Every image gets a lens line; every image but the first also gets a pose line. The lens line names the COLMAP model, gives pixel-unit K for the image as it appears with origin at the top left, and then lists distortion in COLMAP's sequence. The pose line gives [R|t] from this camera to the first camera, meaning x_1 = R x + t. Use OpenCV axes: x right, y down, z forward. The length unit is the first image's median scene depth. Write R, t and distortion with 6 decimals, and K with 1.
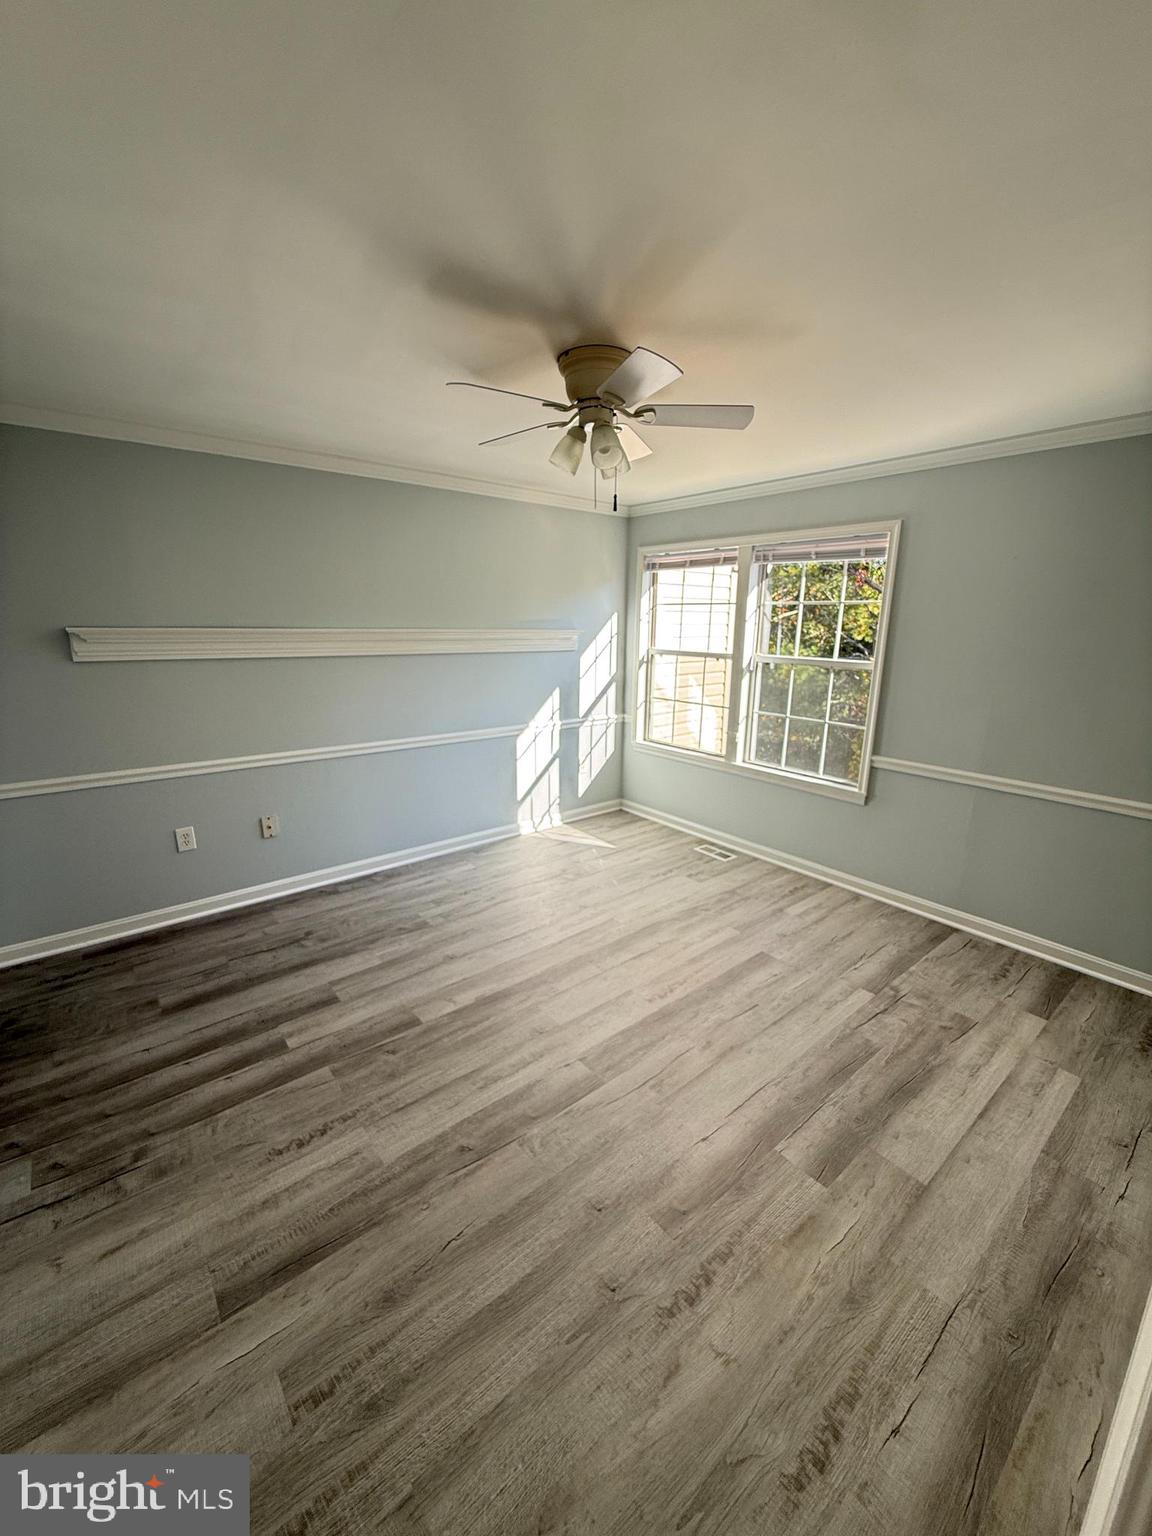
lens RADIAL K [[610.7, 0, 575.2], [0, 610.7, 765.3], [0, 0, 1]] dist [0.000072, -0.000034]
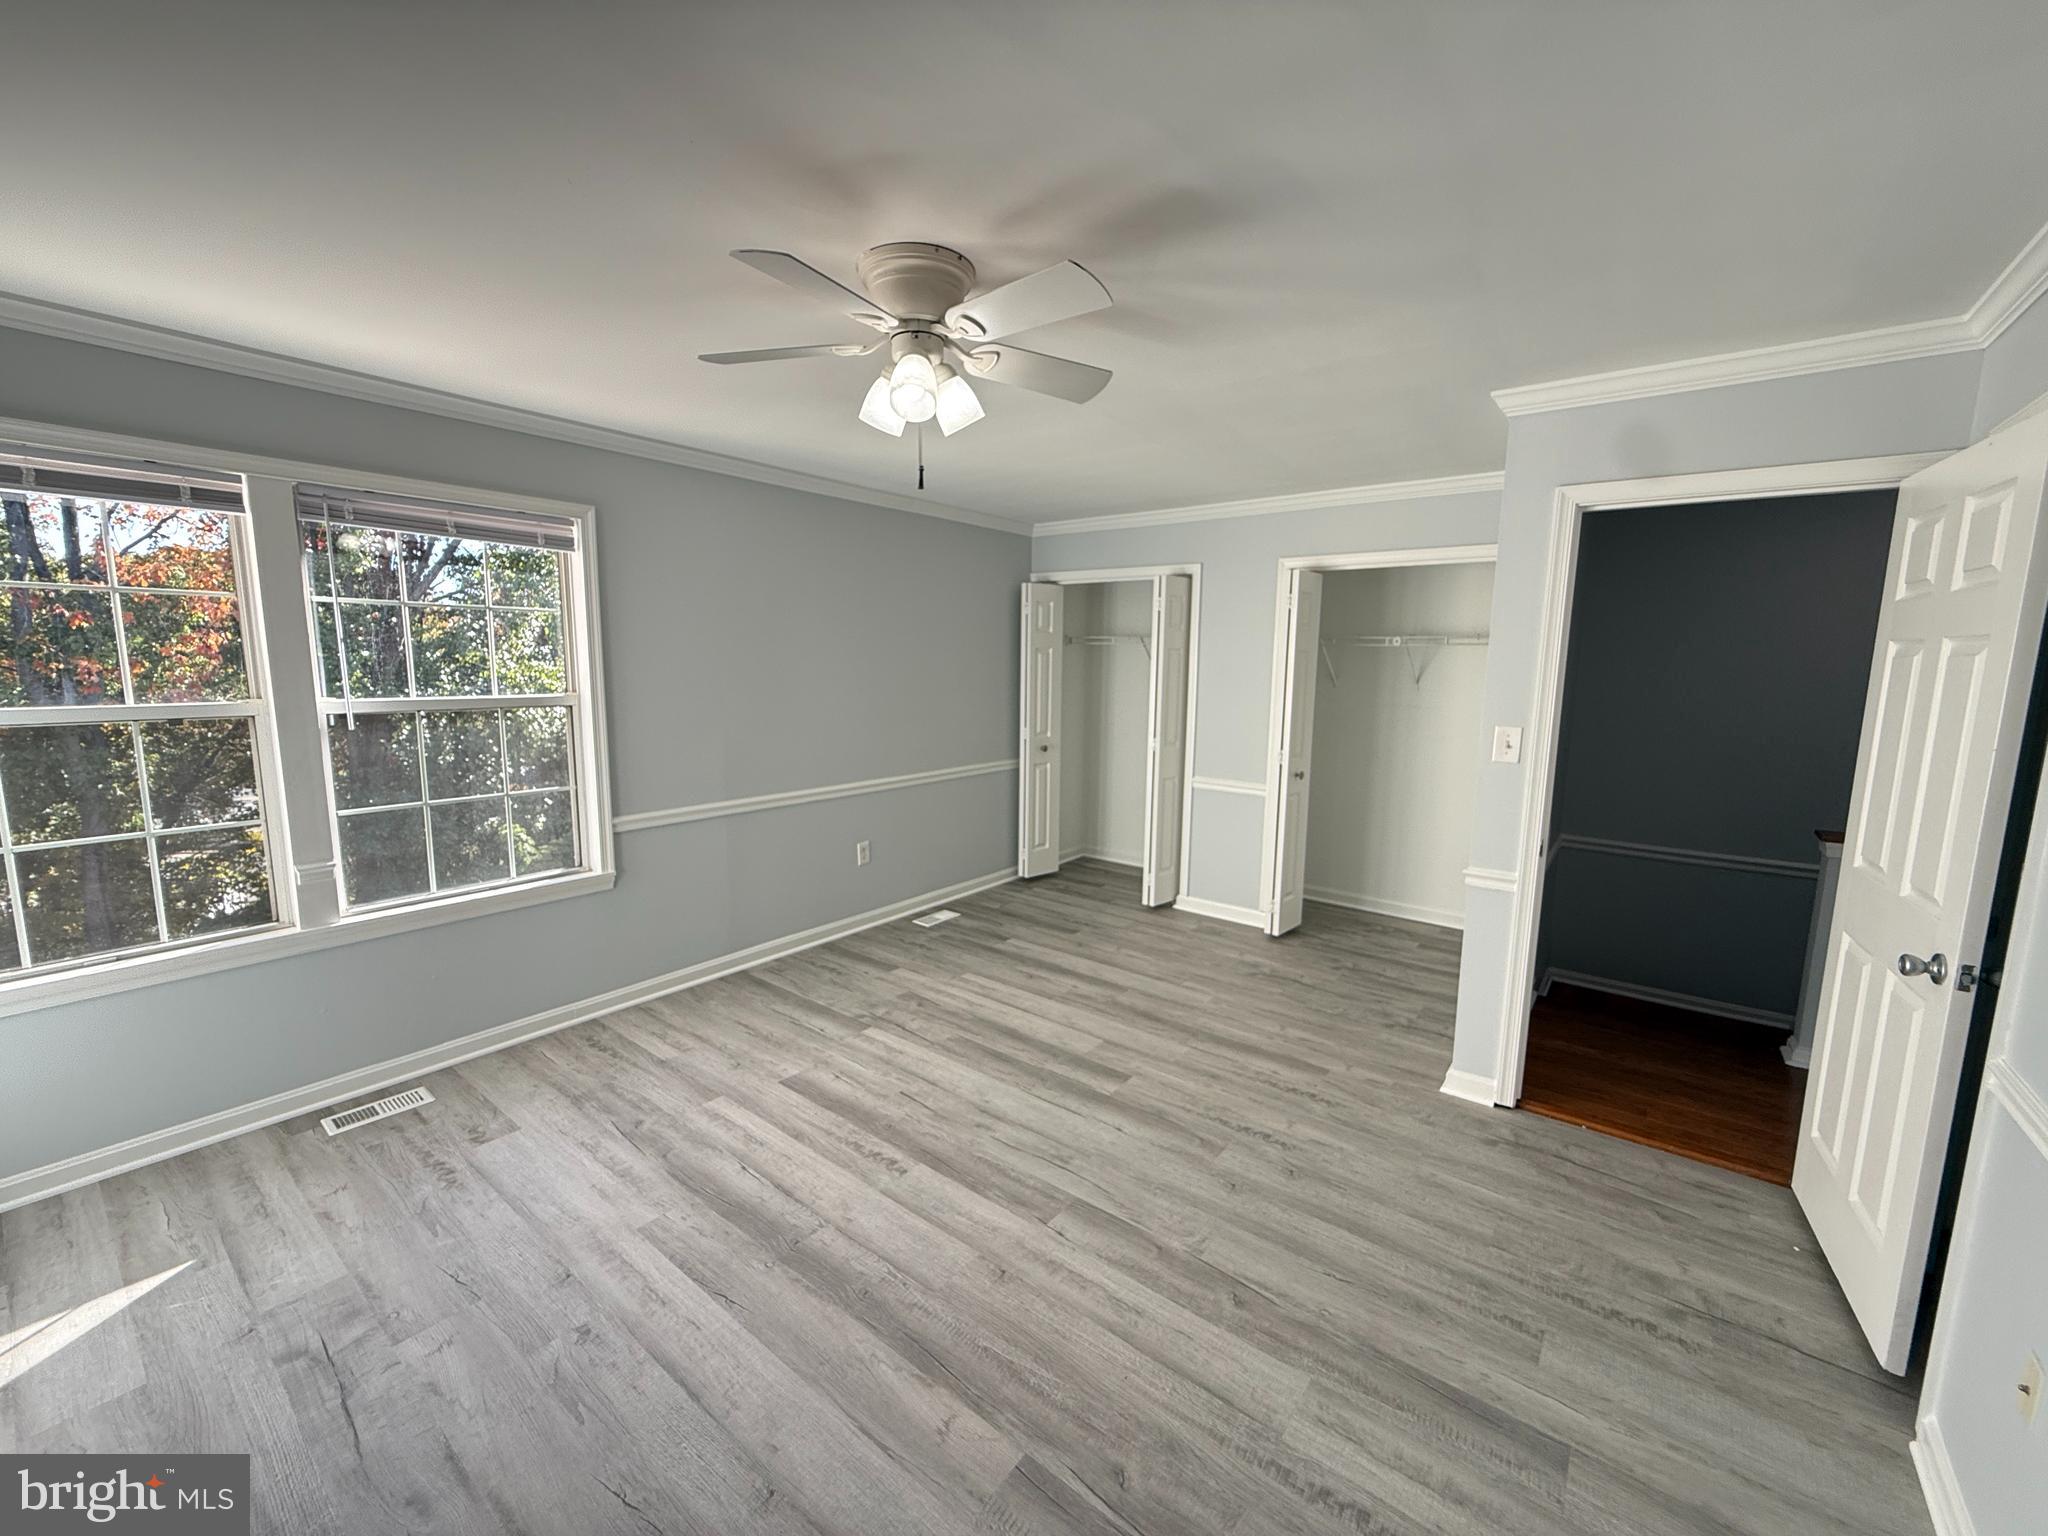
lens RADIAL K [[814.3, 0, 1018.1], [0, 814.3, 771.9], [0, 0, 1]] dist [0.000072, -0.000034]
pose [[-0.214479, -0.153641, 0.964569, -0.785451], [0.210966, 0.956952, 0.199338, -0.229312], [-0.953673, 0.246245, -0.172833, 0.974611]]
